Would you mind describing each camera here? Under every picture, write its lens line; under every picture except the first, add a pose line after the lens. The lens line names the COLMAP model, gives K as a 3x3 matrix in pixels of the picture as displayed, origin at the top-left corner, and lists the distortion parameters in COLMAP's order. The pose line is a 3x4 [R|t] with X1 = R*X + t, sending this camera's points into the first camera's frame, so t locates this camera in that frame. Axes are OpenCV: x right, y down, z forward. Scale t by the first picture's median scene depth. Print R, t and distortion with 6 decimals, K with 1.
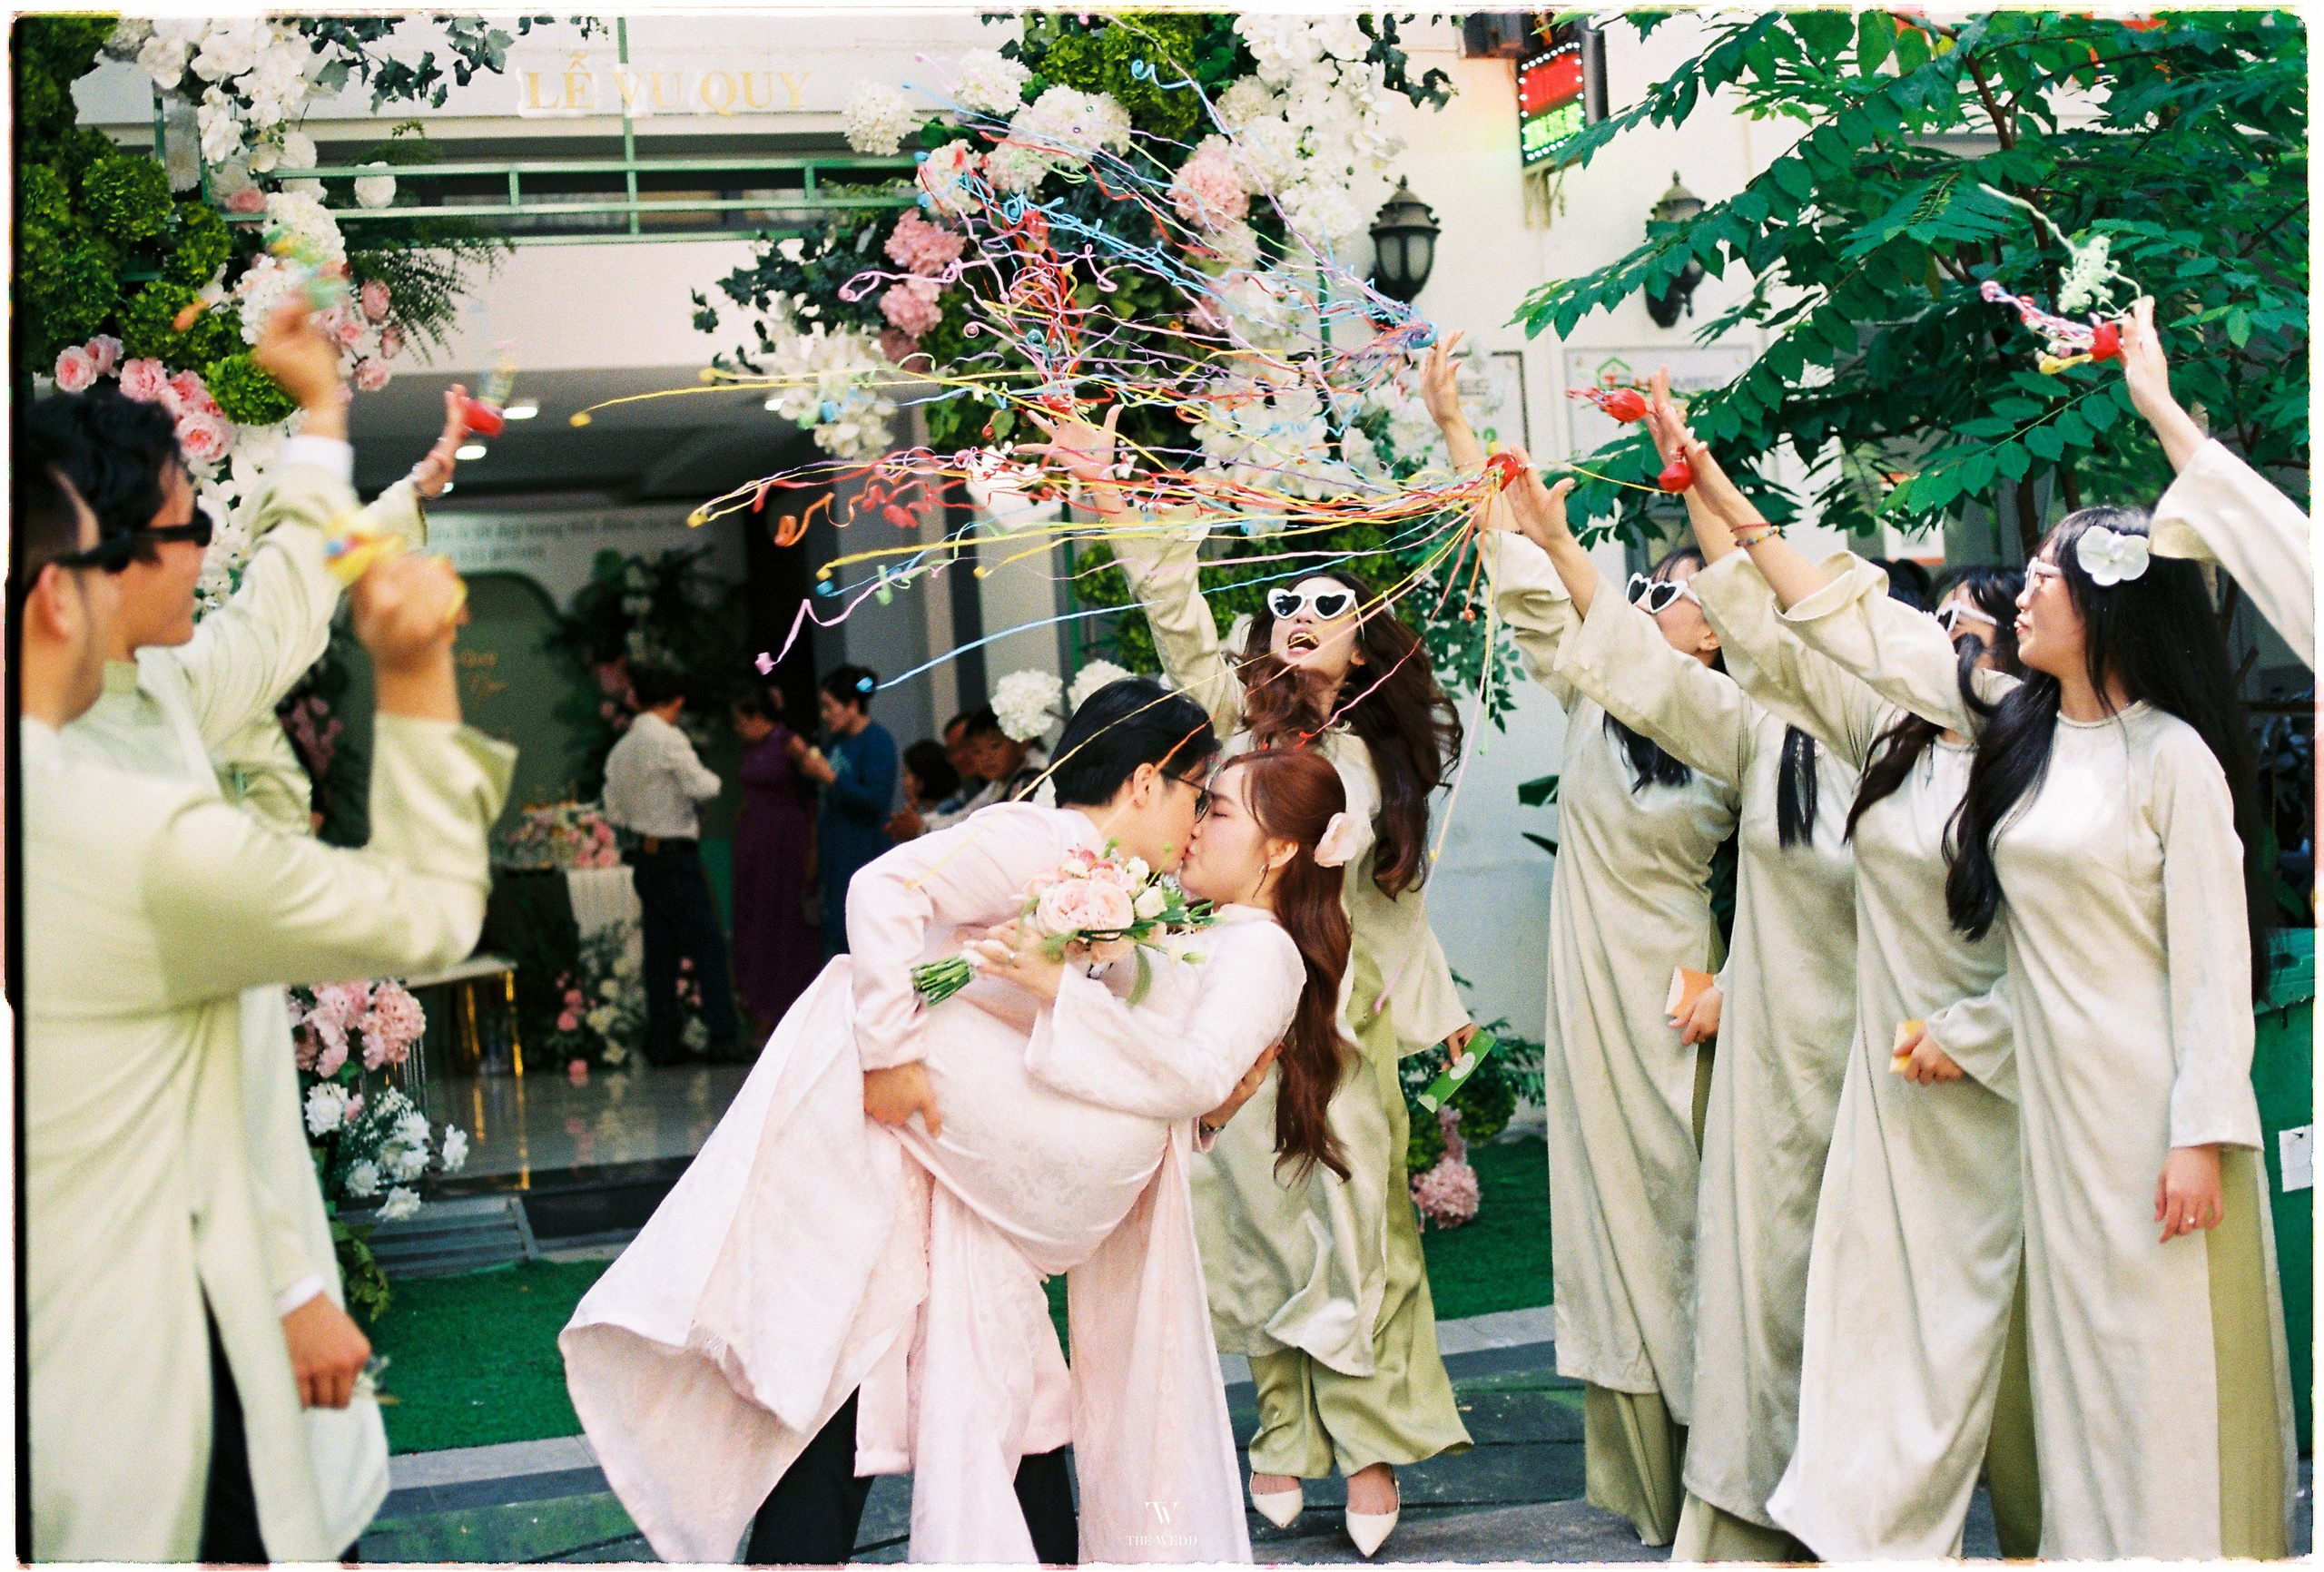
lens RADIAL K [[3387.9, 0, 1206.3], [0, 3387.9, 776.2], [0, 0, 1]] dist [-0.151871, 0.000000]
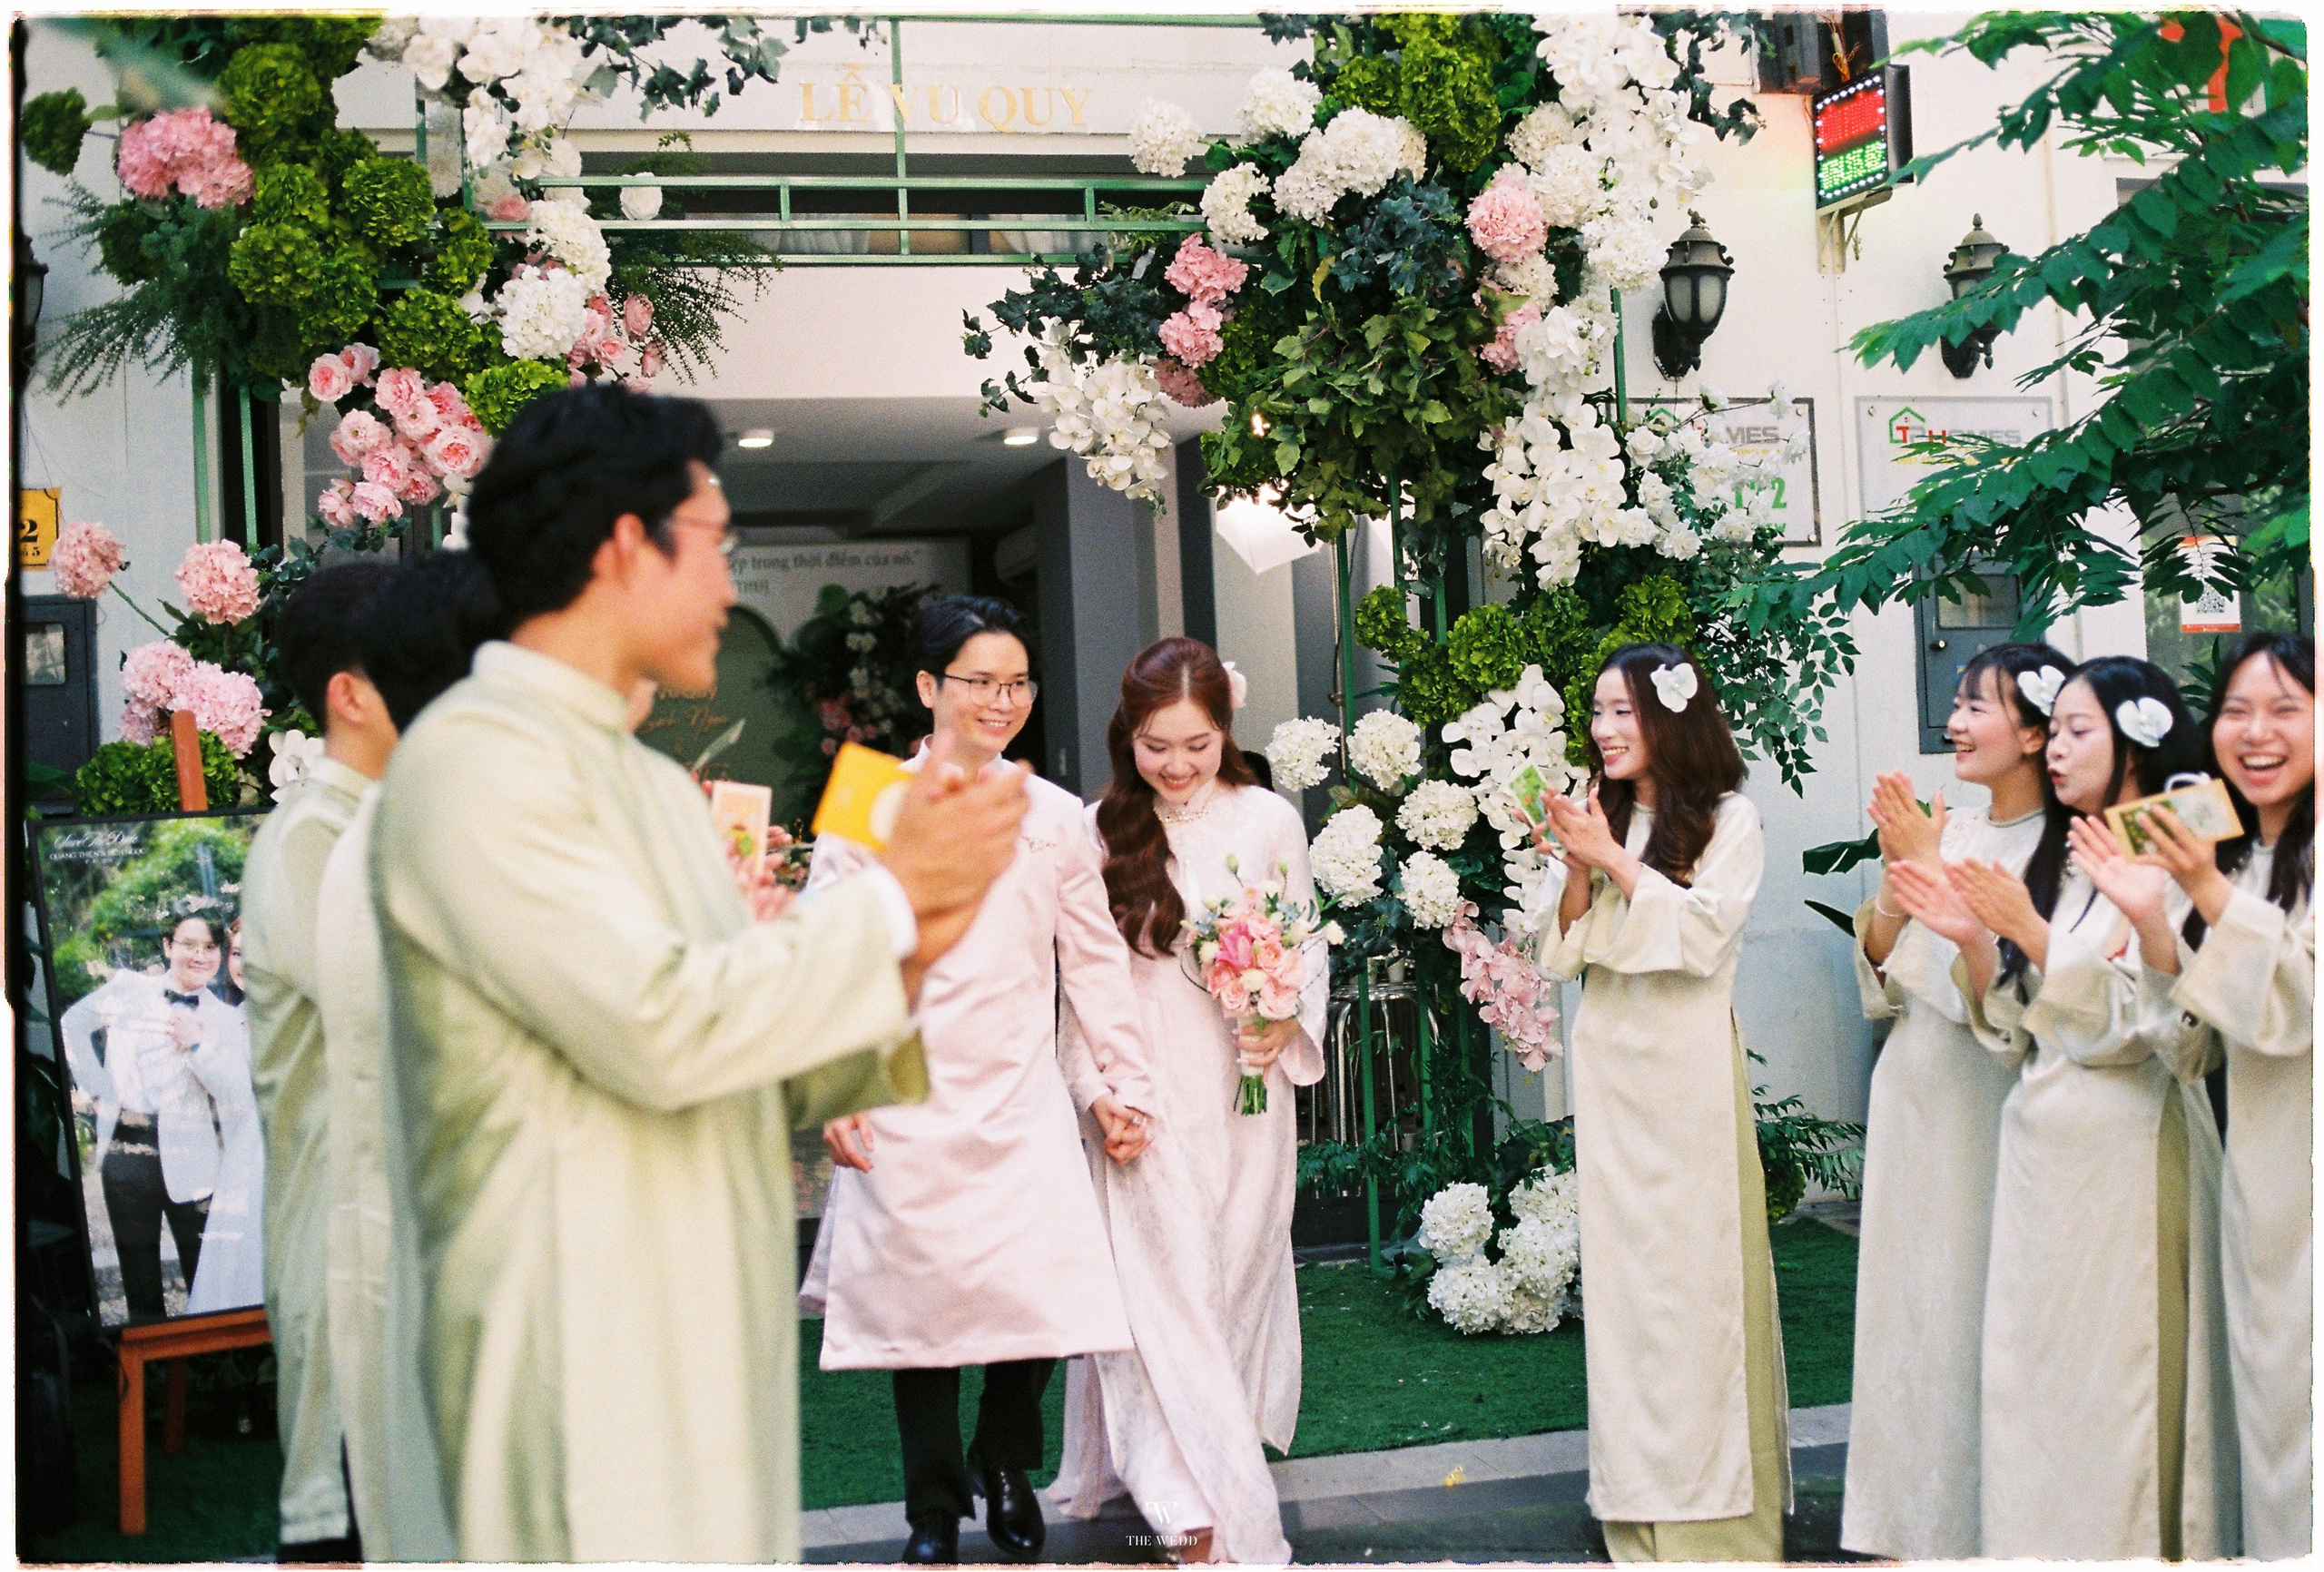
lens RADIAL K [[3387.9, 0, 1180.1], [0, 3387.9, 783.2], [0, 0, 1]] dist [-0.151871, 0.000000]
pose [[0.997626, 0.027169, -0.063283, -0.026810], [-0.028000, 0.999533, -0.012276, 0.000116], [0.062920, 0.014019, 0.997920, 0.042807]]
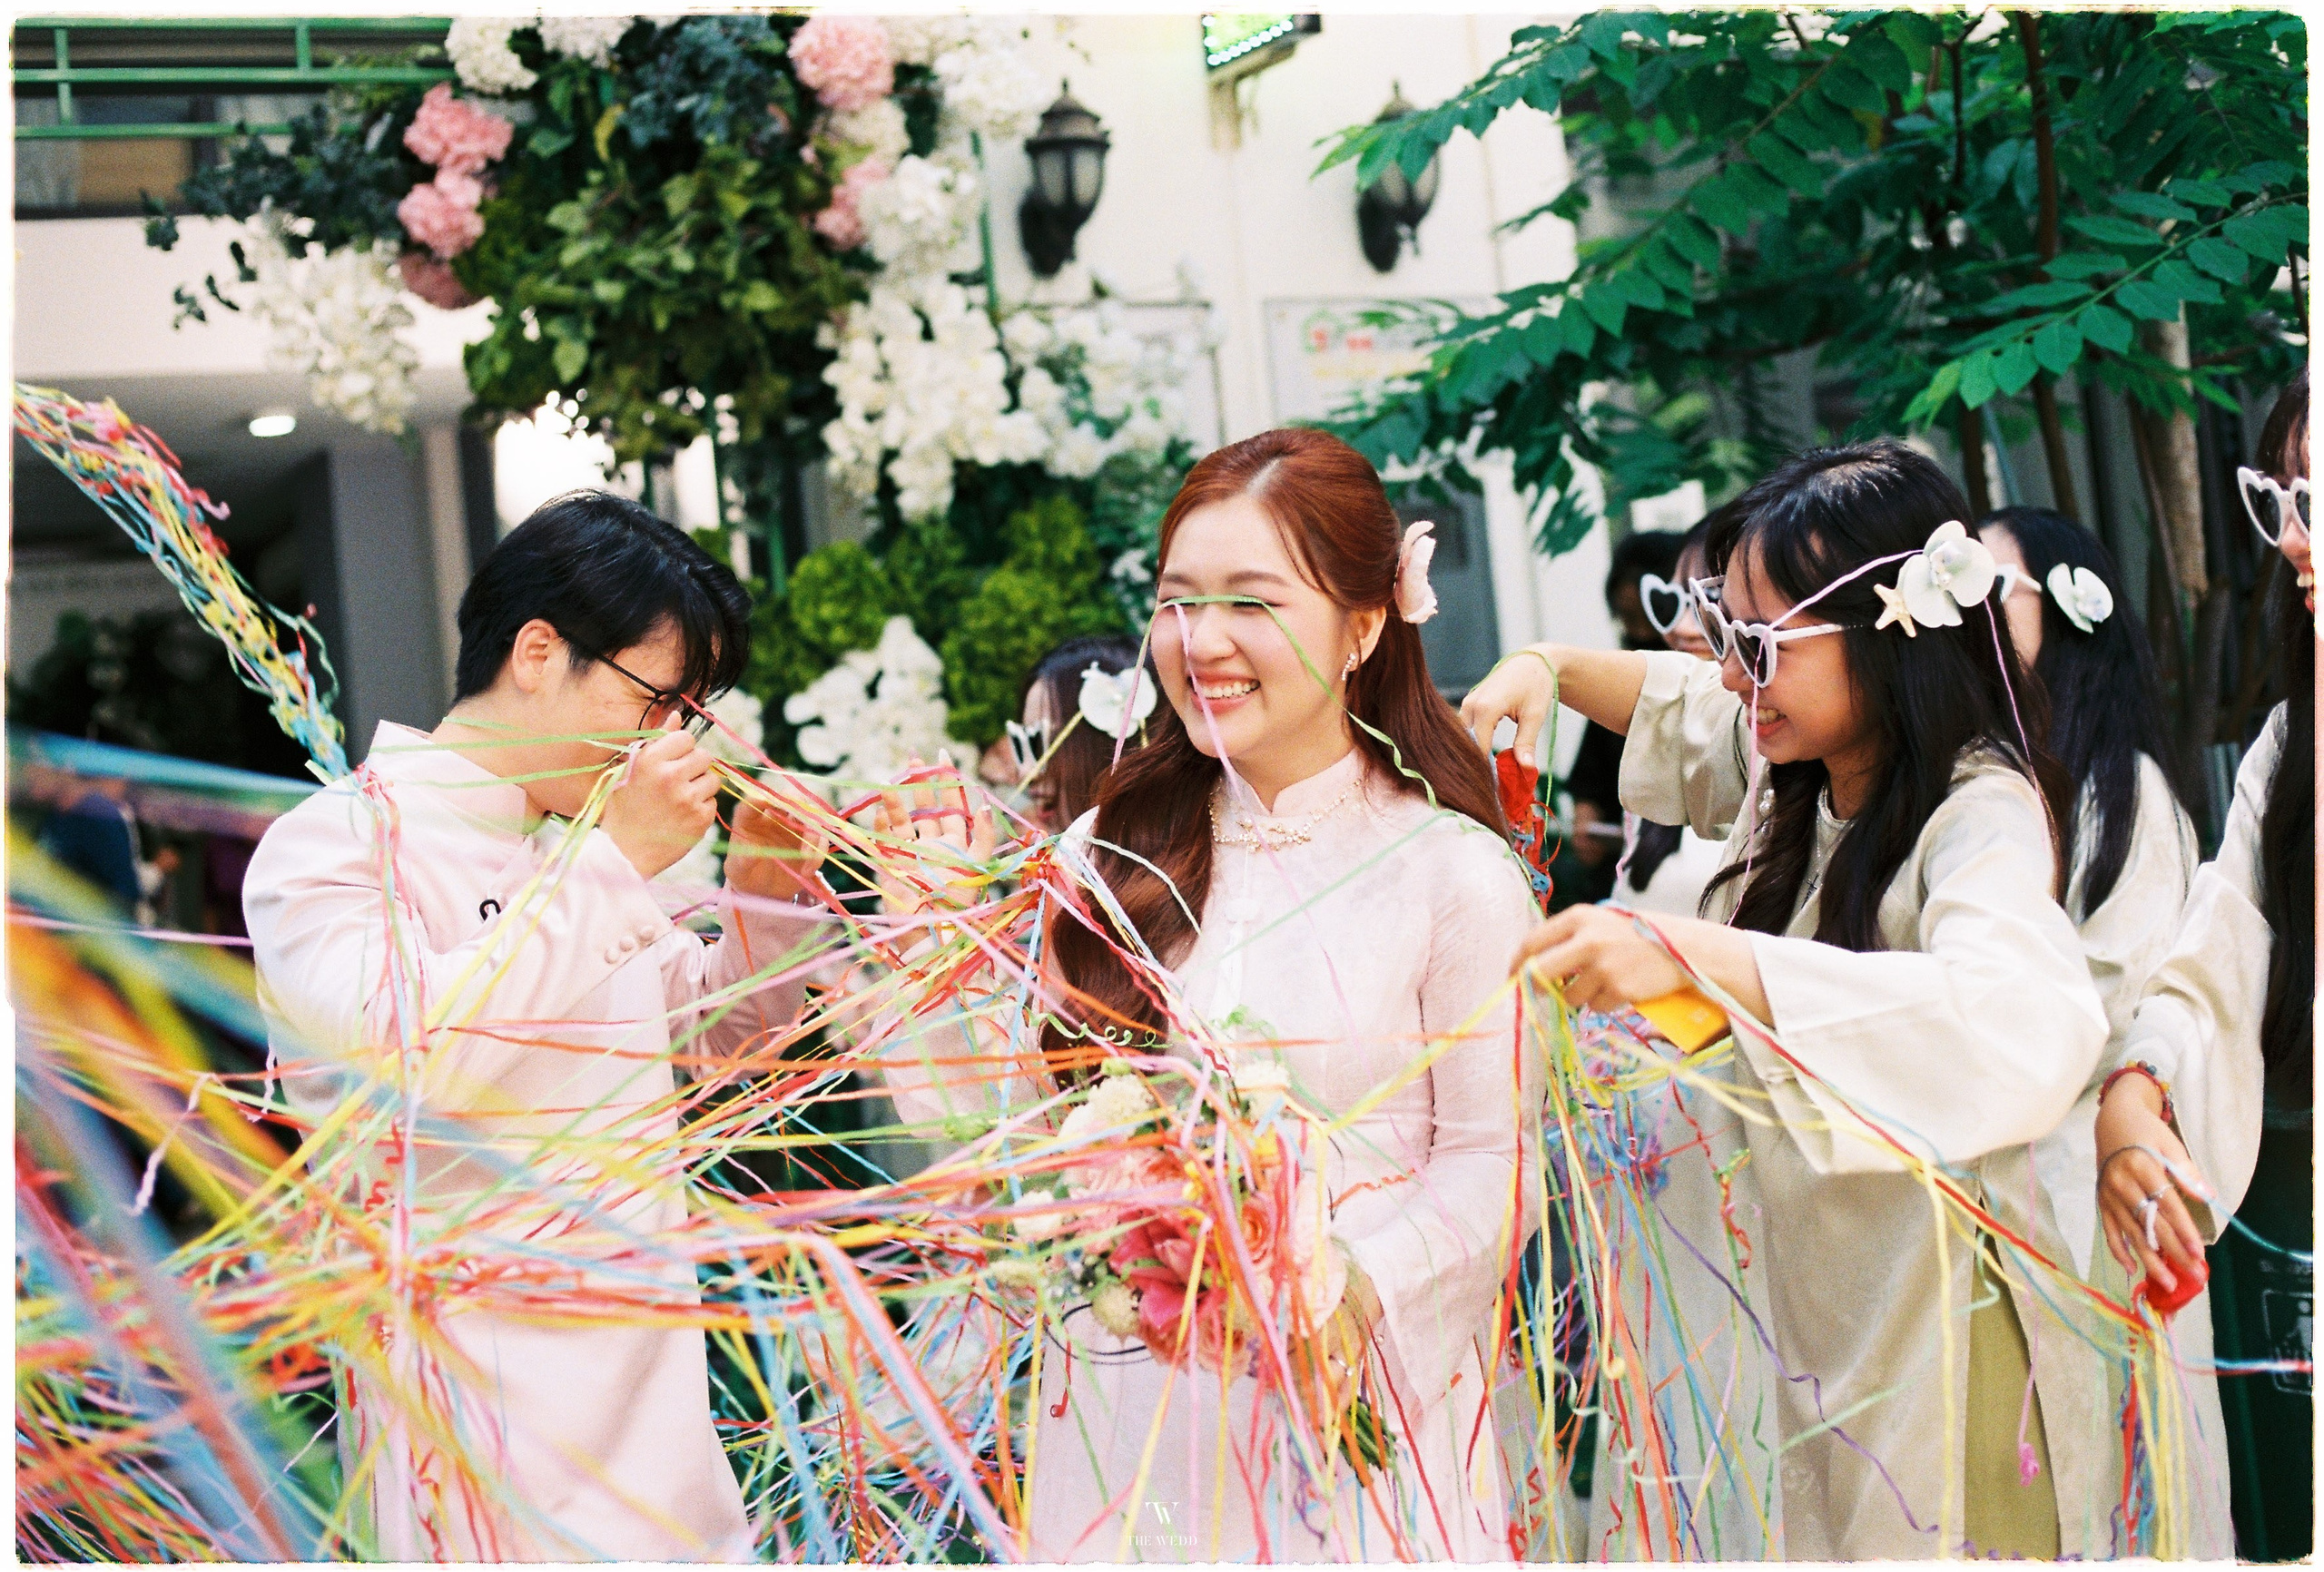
lens RADIAL K [[3387.9, 0, 1238.1], [0, 3387.9, 690.1], [0, 0, 1]] dist [-0.151871, 0.000000]
pose [[0.987909, -0.019729, 0.153776, -0.029999], [0.027593, 0.998409, -0.049178, 0.007065], [-0.152561, 0.052827, 0.986881, 0.253108]]
